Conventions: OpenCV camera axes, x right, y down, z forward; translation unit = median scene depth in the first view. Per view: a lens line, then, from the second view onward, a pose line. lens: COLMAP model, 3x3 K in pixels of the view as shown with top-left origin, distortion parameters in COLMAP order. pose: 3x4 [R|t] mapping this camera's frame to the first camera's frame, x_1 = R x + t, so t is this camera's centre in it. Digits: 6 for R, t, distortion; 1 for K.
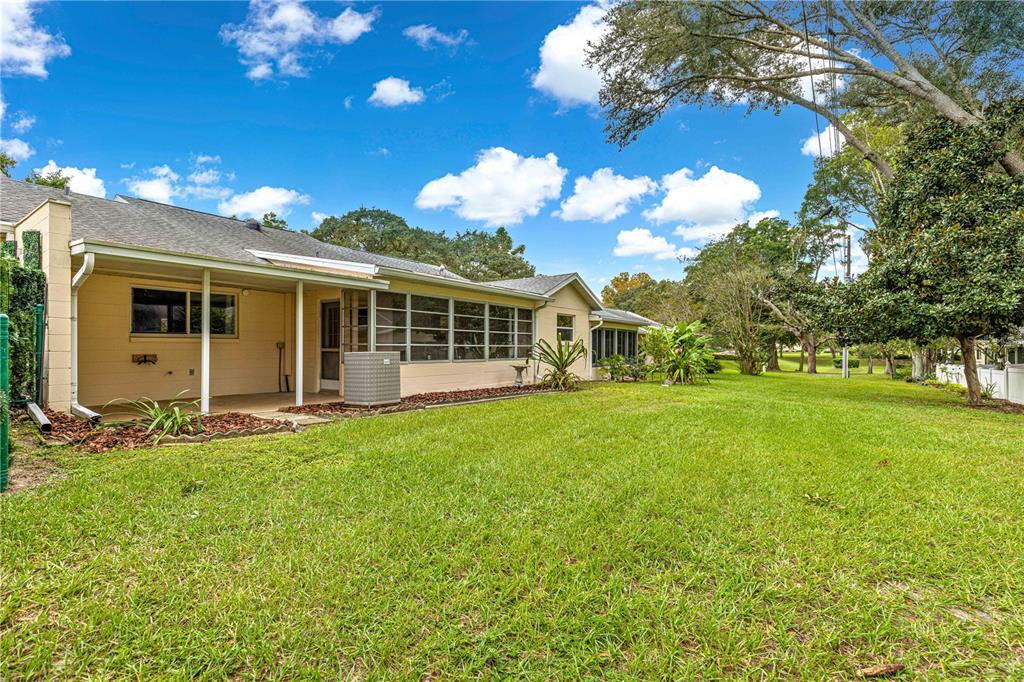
lens RADIAL K [[463.3, 0, 511.9], [0, 463.3, 336.0], [0, 0, 1]] dist [0.005256, 0.000295]
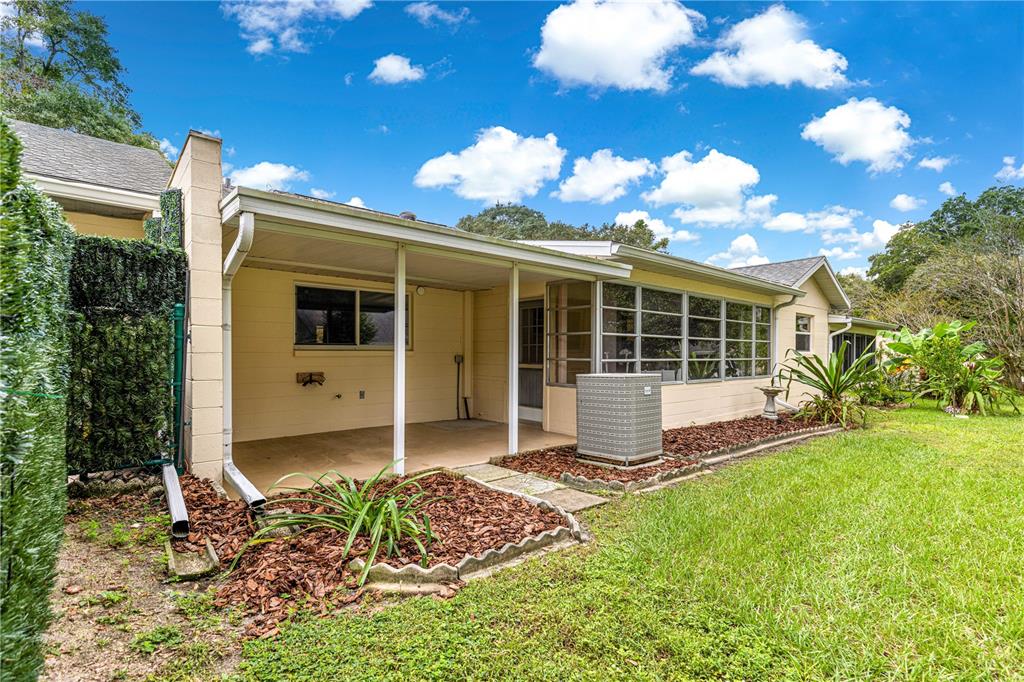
lens RADIAL K [[463.3, 0, 511.9], [0, 463.3, 342.0], [0, 0, 1]] dist [0.005256, 0.000295]
pose [[0.974825, -0.001579, -0.222966, -0.271487], [0.002428, 0.999991, 0.003537, -0.011256], [0.222959, -0.003989, 0.974820, 0.302710]]
